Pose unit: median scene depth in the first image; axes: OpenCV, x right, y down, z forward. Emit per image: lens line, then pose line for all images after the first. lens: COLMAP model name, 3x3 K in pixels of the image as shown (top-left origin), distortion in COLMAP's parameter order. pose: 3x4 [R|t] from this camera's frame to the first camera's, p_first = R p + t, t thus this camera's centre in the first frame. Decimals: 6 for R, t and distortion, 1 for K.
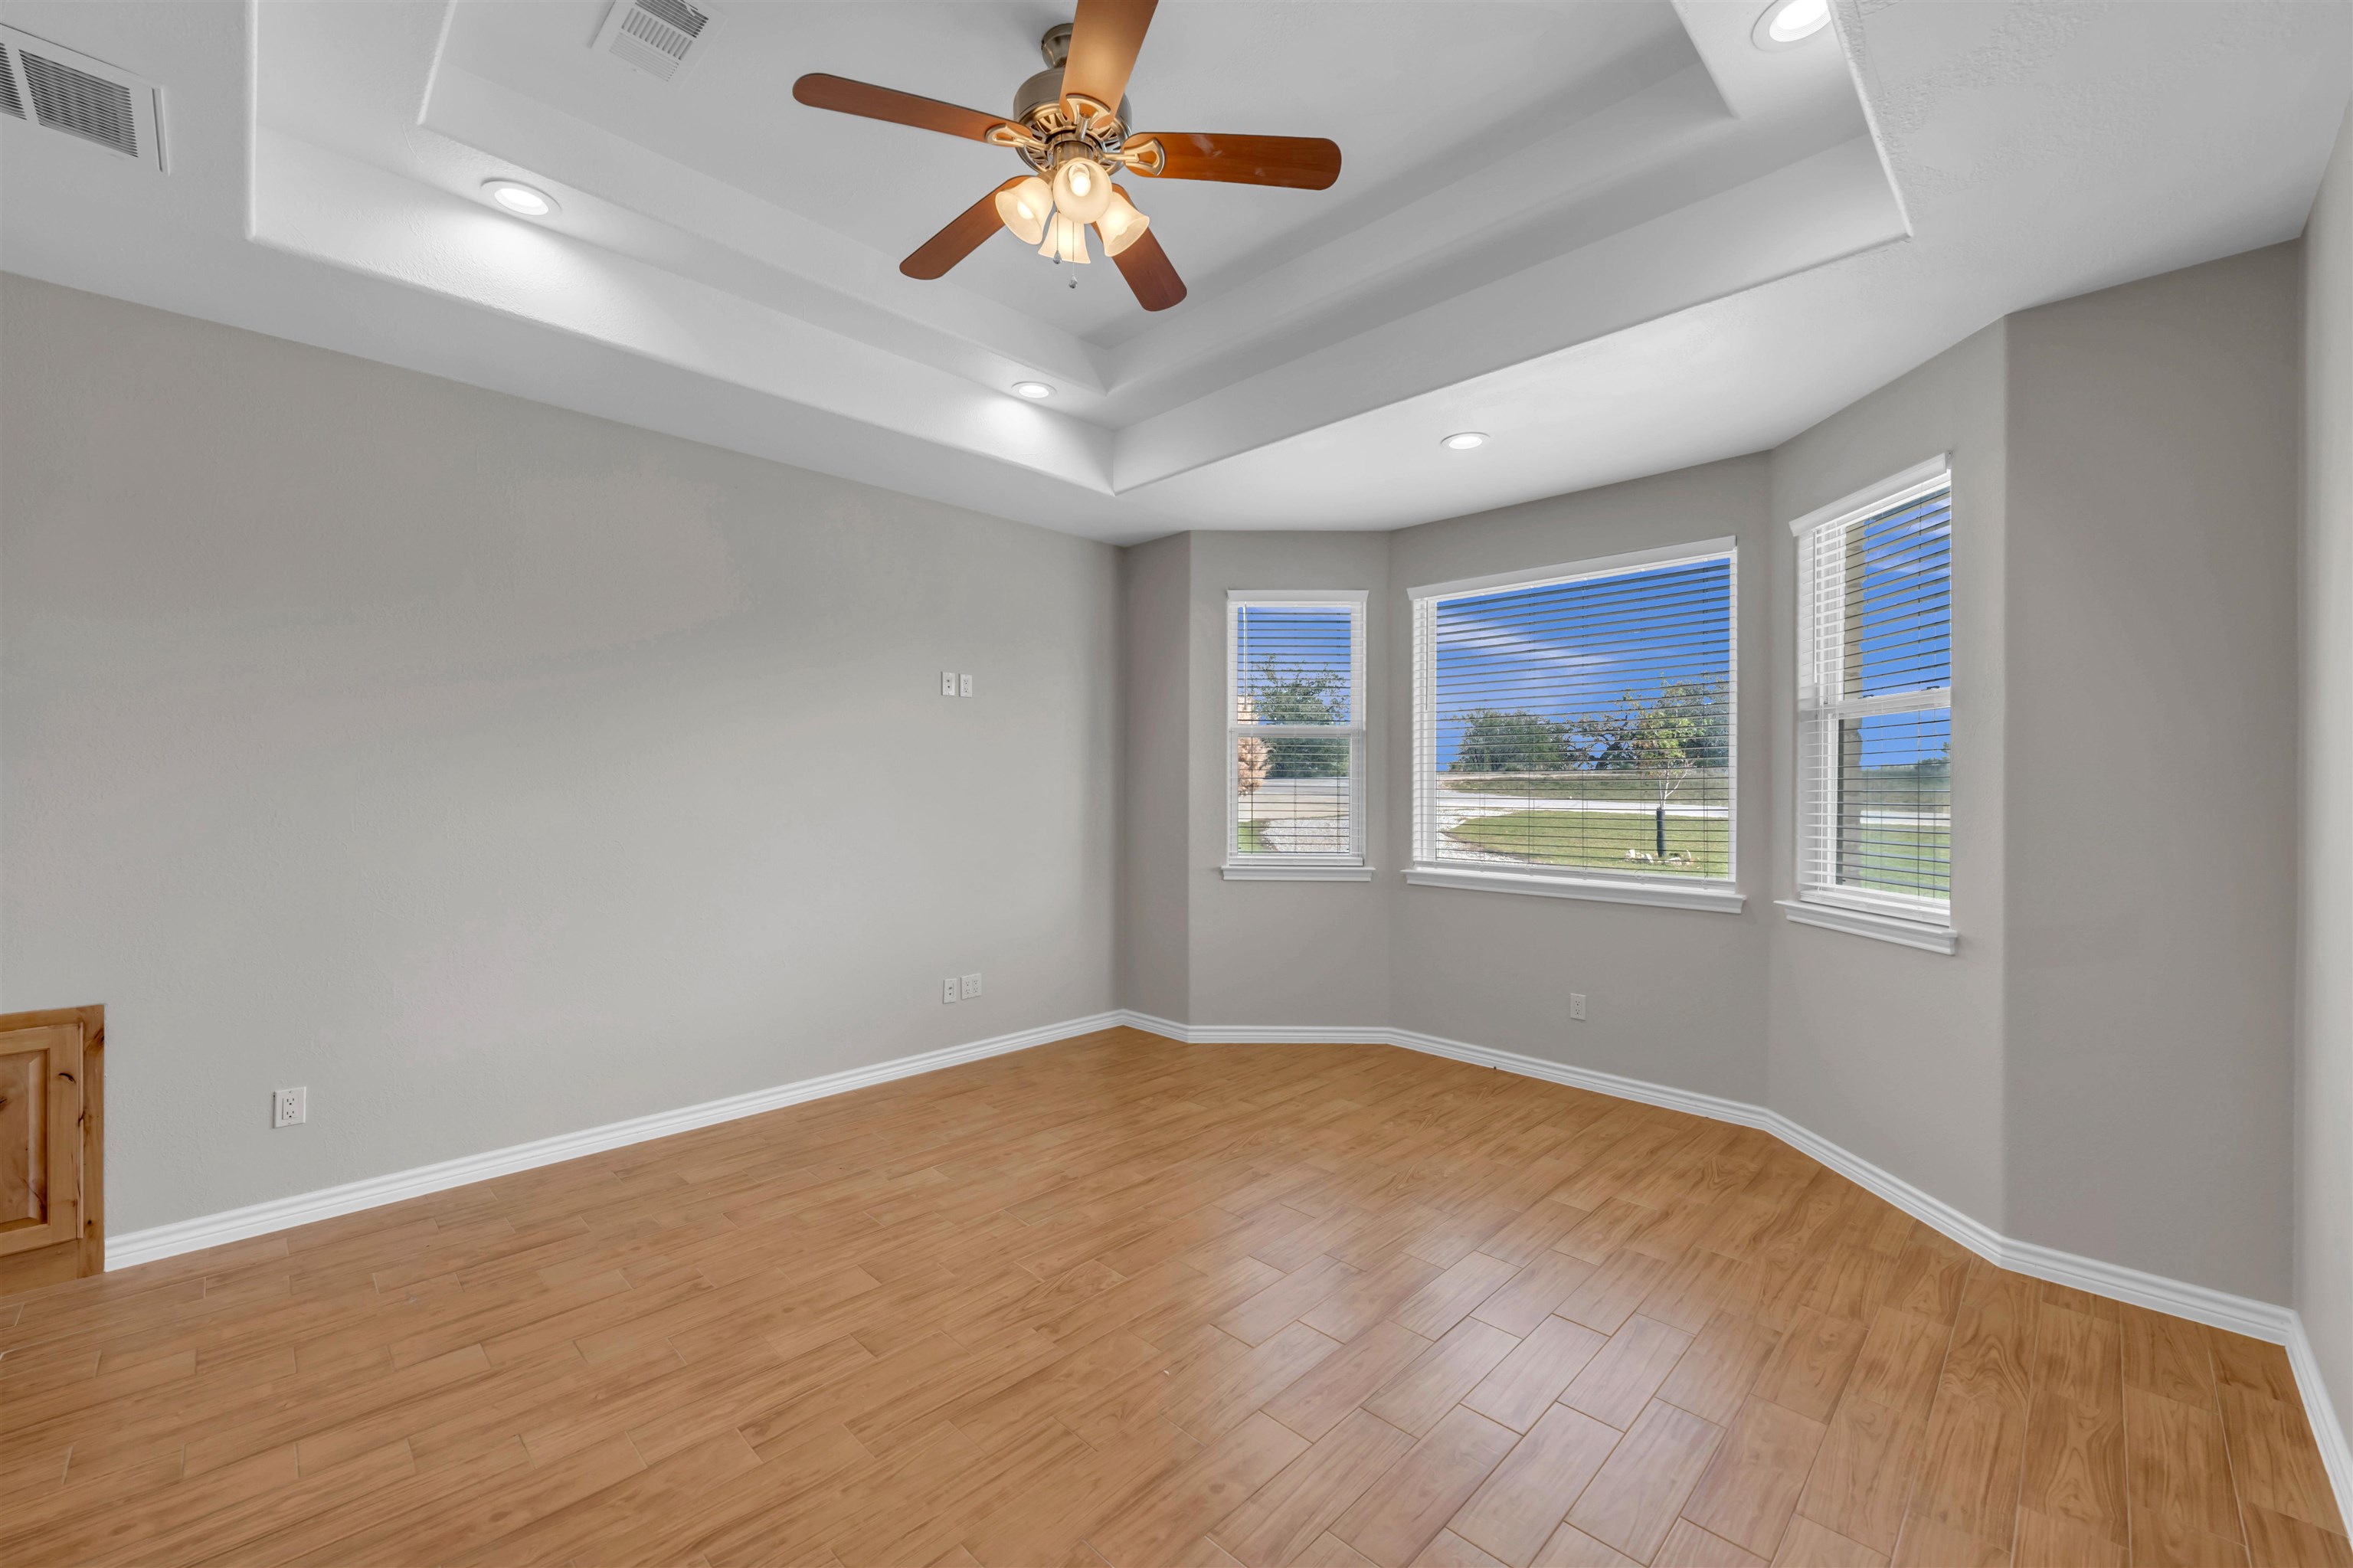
lens RADIAL K [[925.0, 0, 1160.6], [0, 925.0, 785.8], [0, 0, 1]] dist [-0.003893, -0.000309]
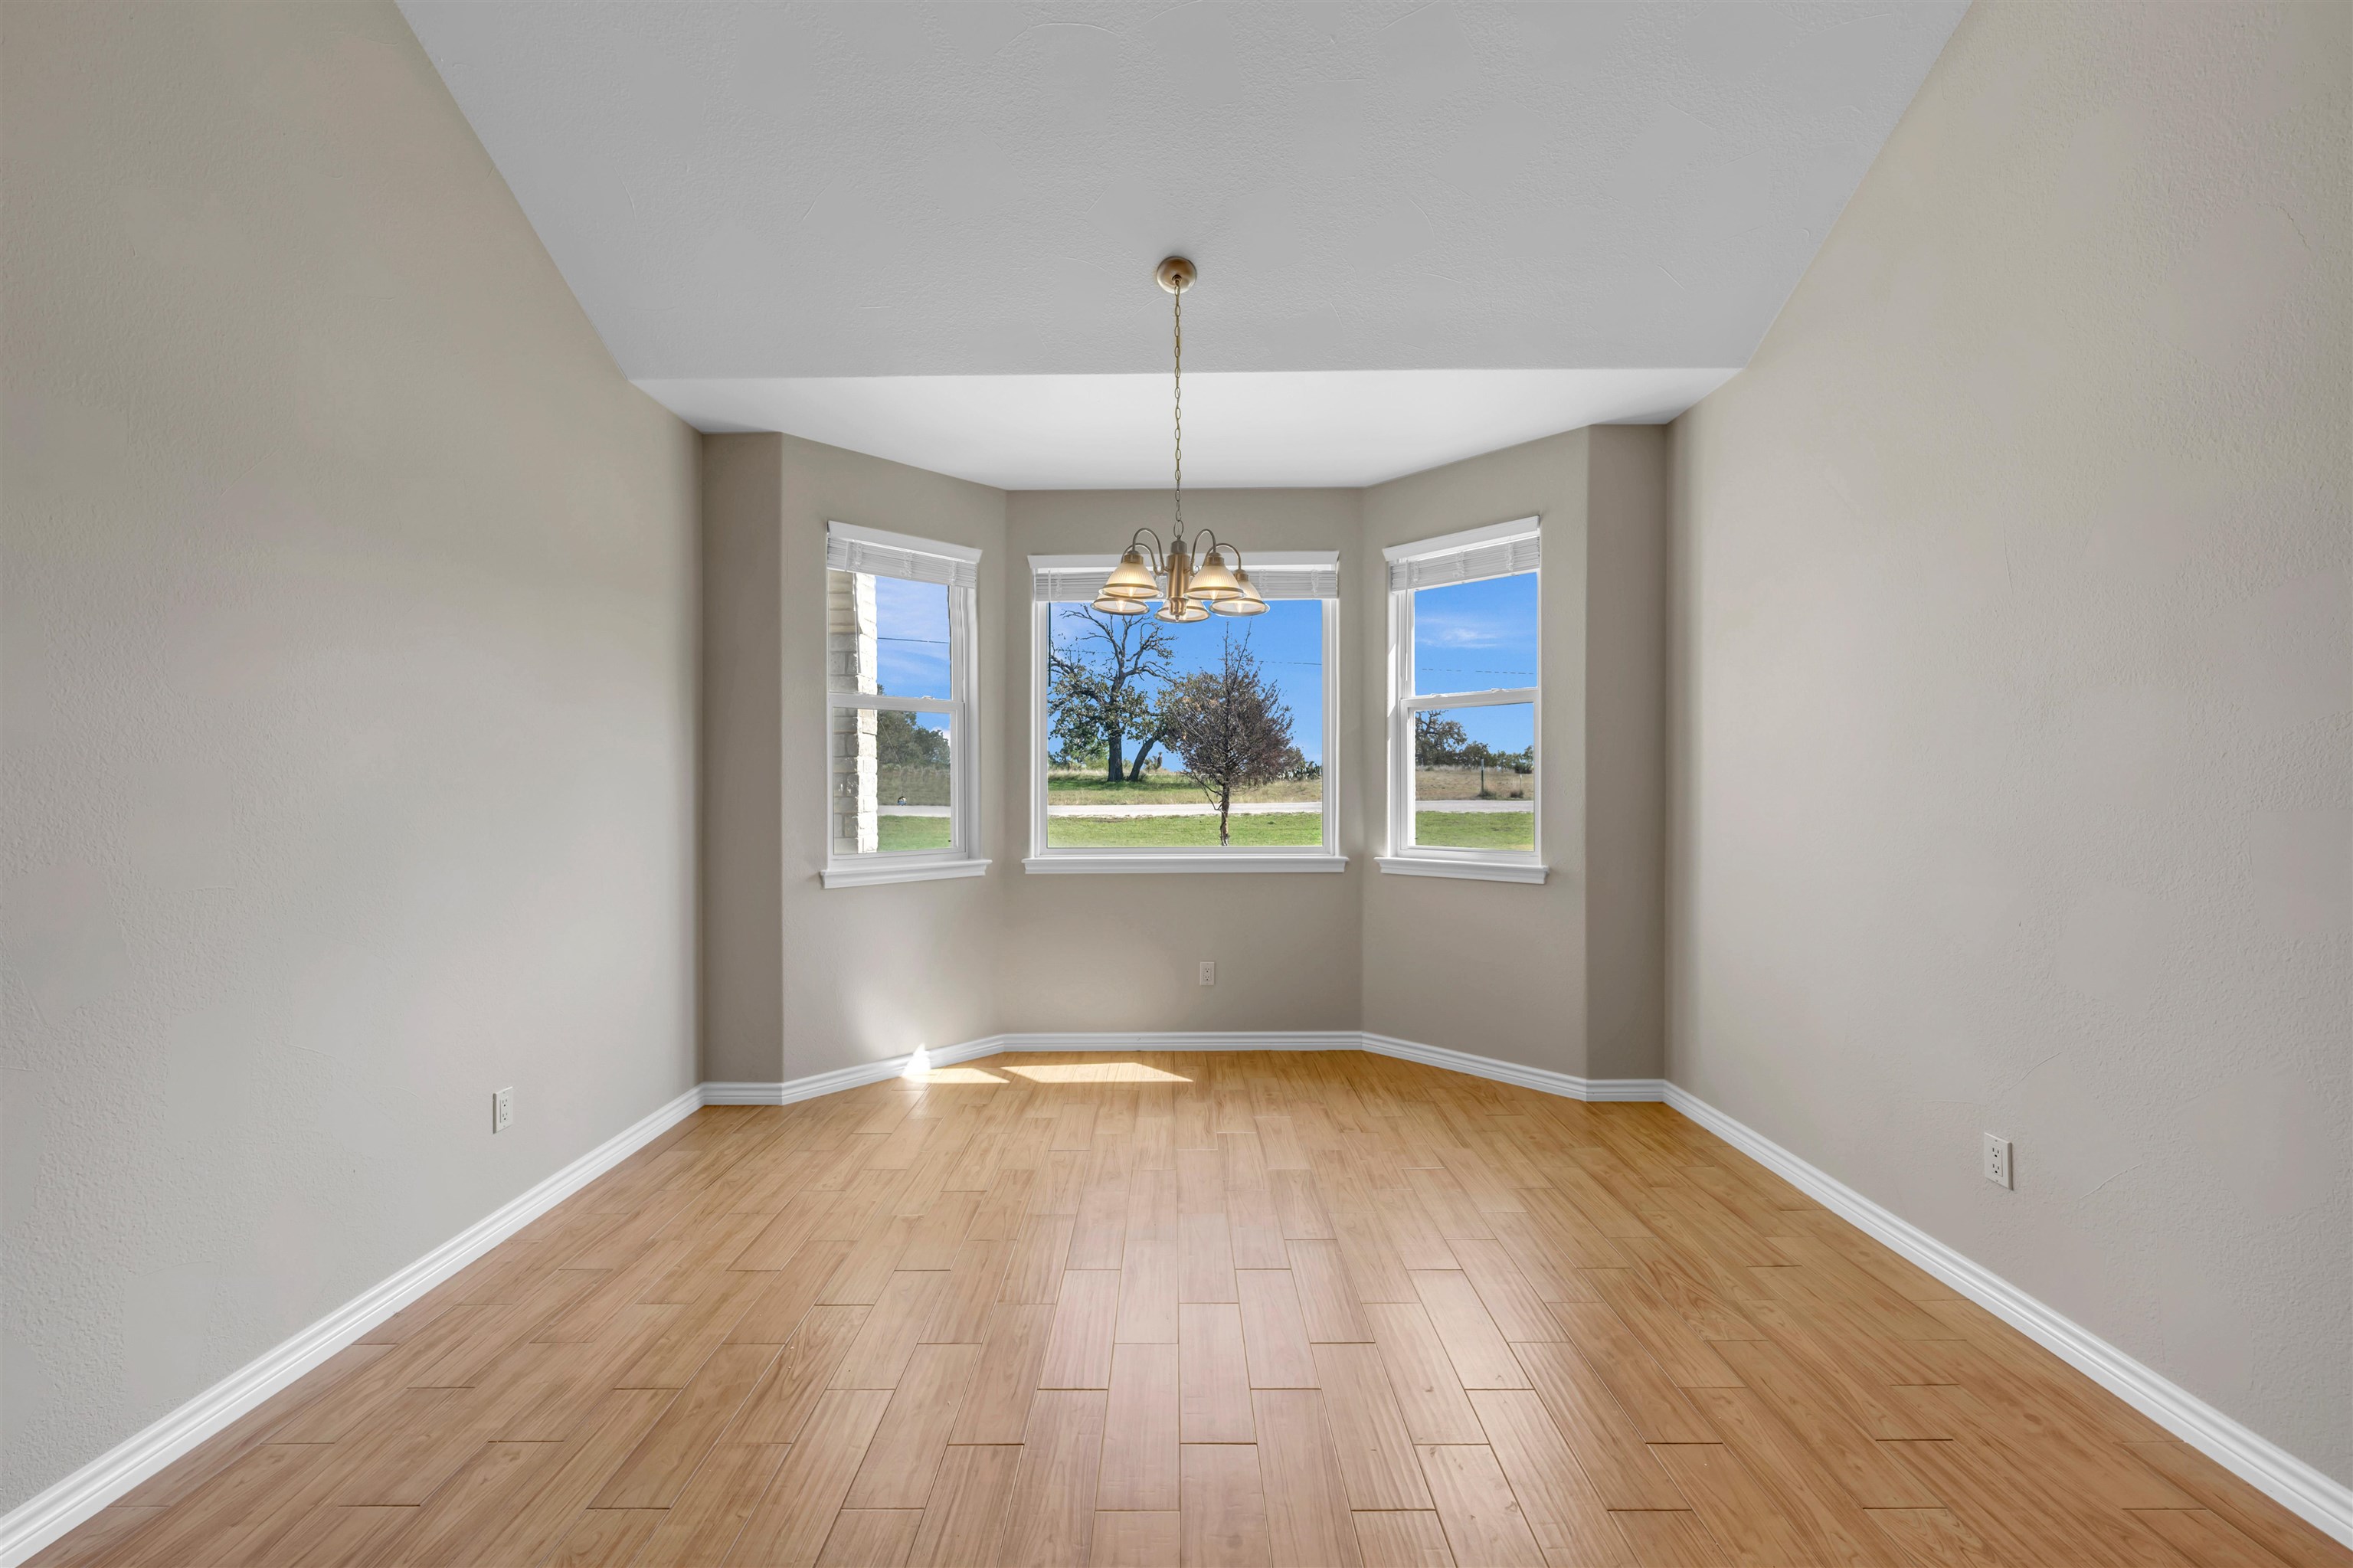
lens RADIAL K [[925.0, 0, 1170.4], [0, 925.0, 783.9], [0, 0, 1]] dist [-0.003893, -0.000309]
pose [[0.708220, -0.006521, 0.705961, -0.290470], [0.011441, 0.999932, -0.002241, 0.018763], [-0.705899, 0.009664, 0.708247, 0.246532]]
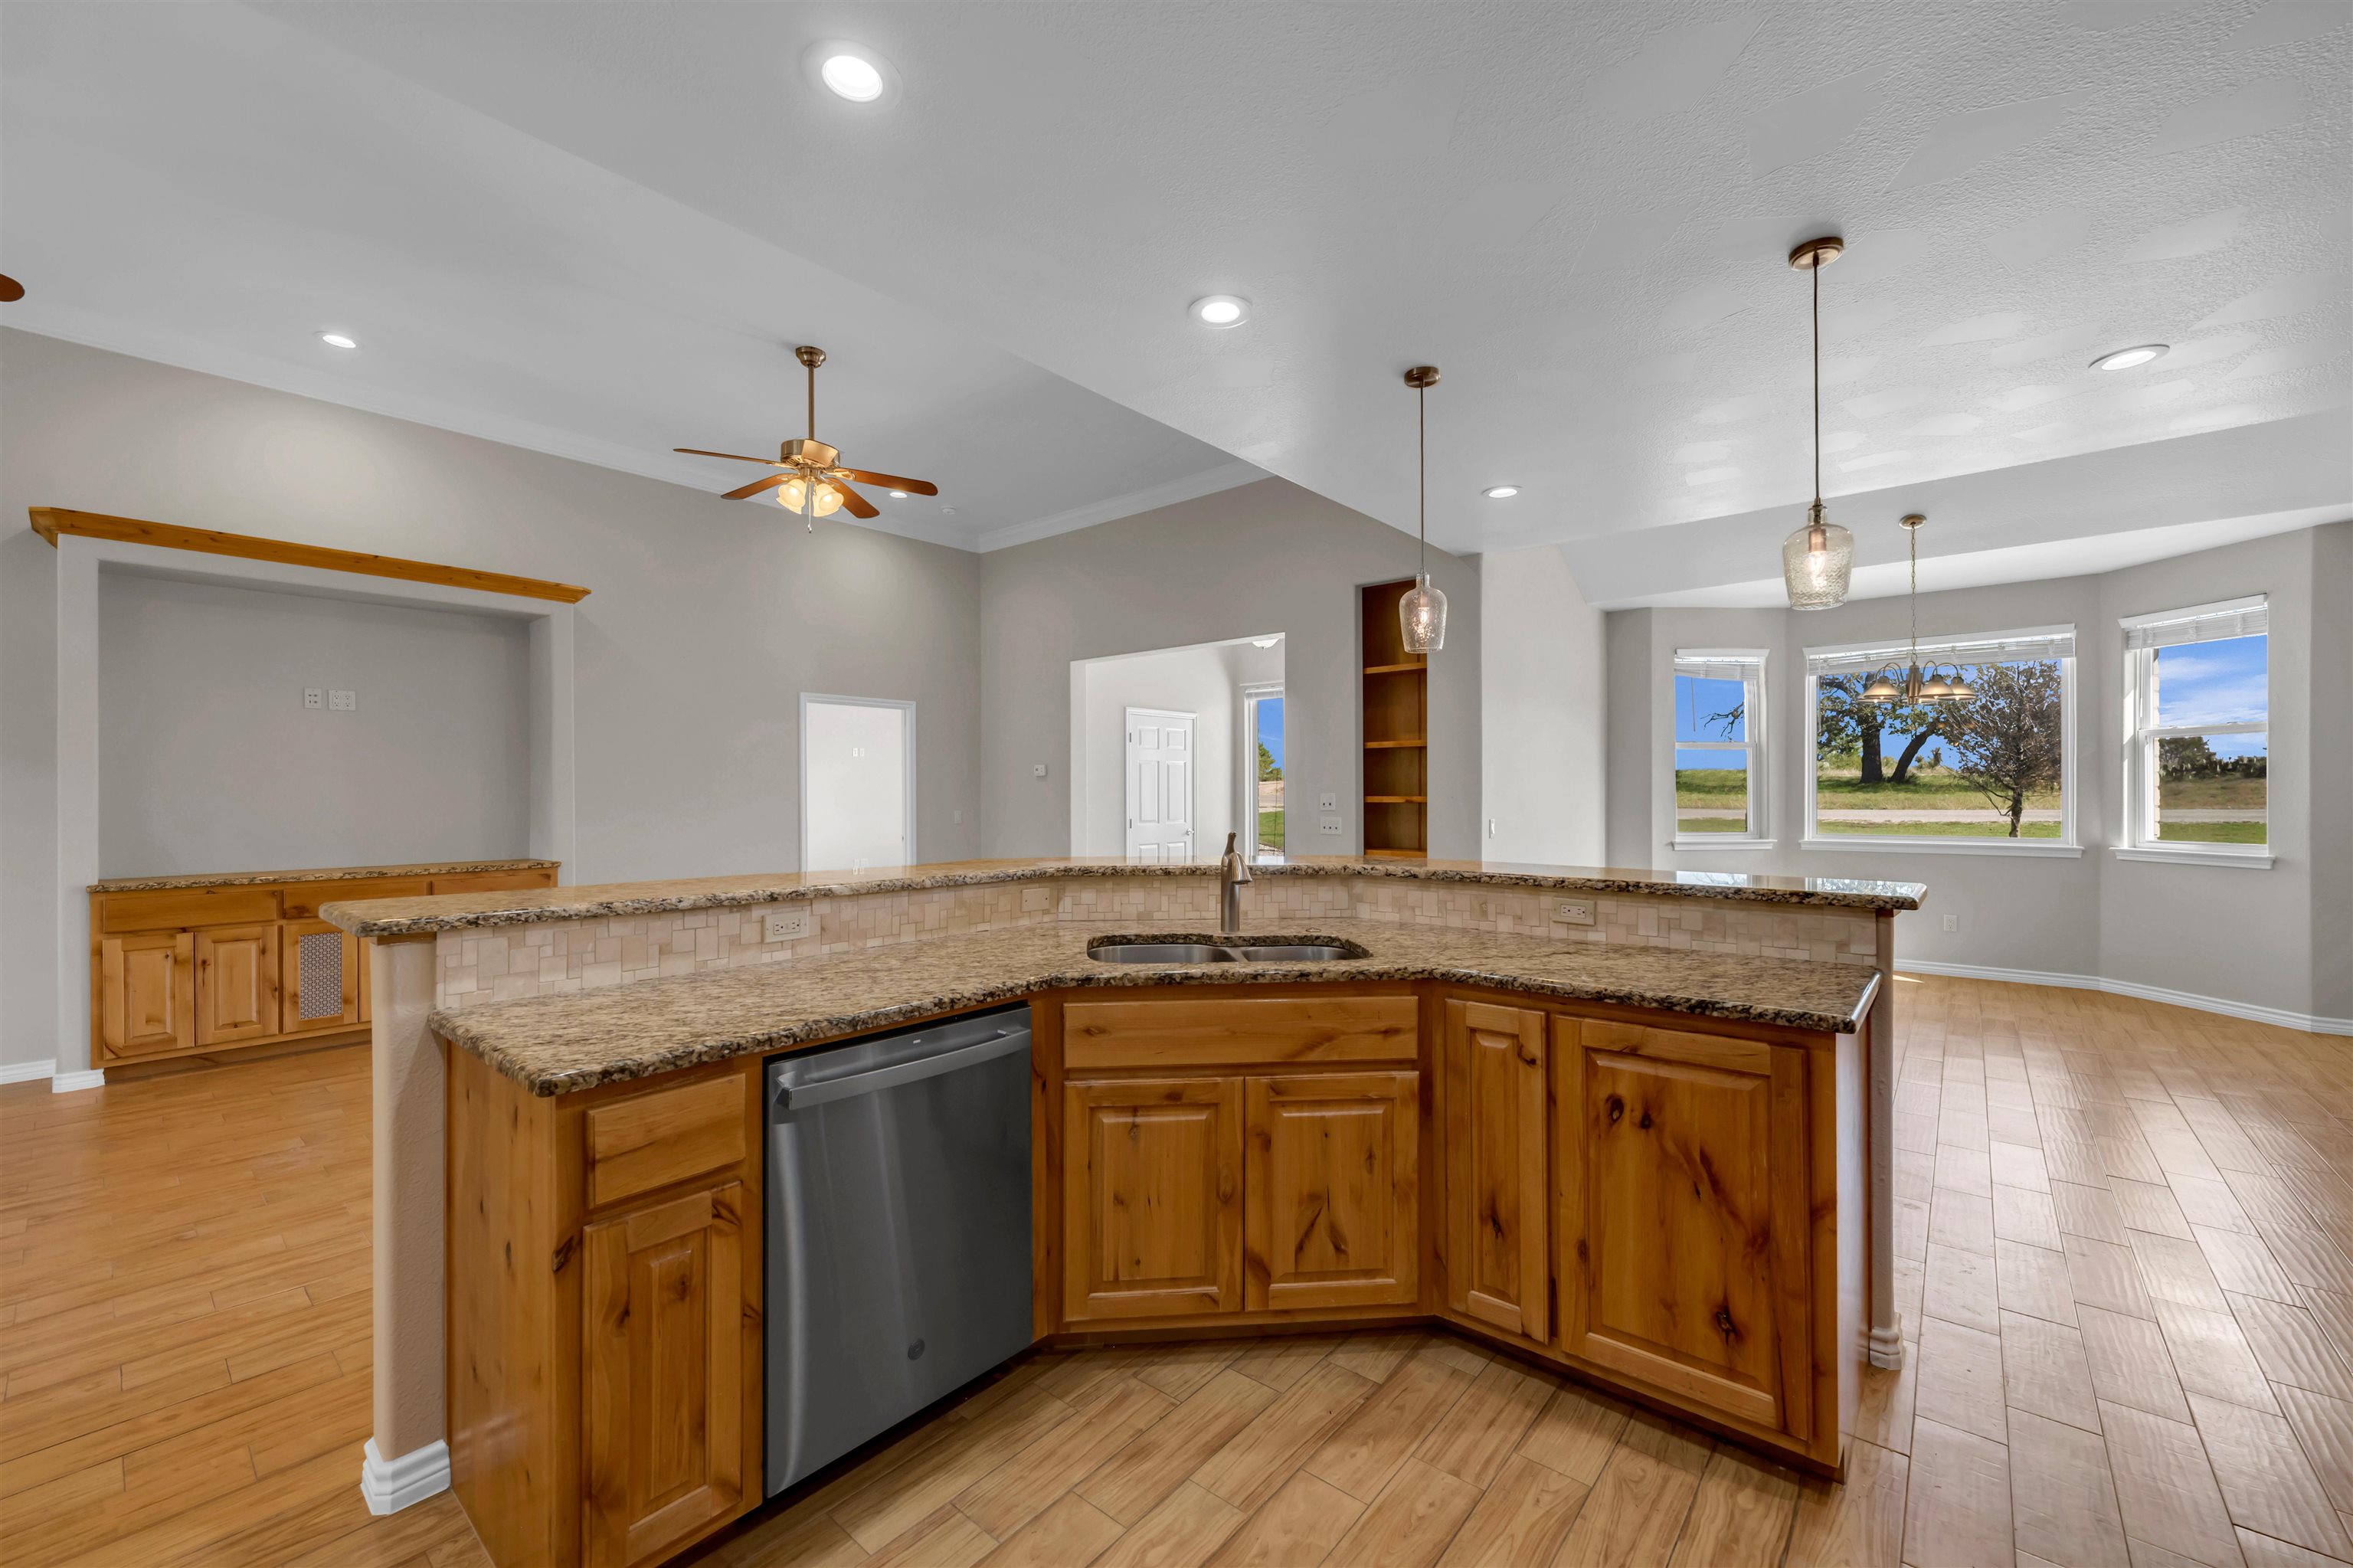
lens RADIAL K [[925.0, 0, 1179.8], [0, 925.0, 789.6], [0, 0, 1]] dist [-0.003893, -0.000309]
pose [[0.996645, -0.009299, 0.081310, -0.846920], [0.009734, 0.999940, -0.004956, 0.008112], [-0.081259, 0.005731, 0.996677, -0.378046]]
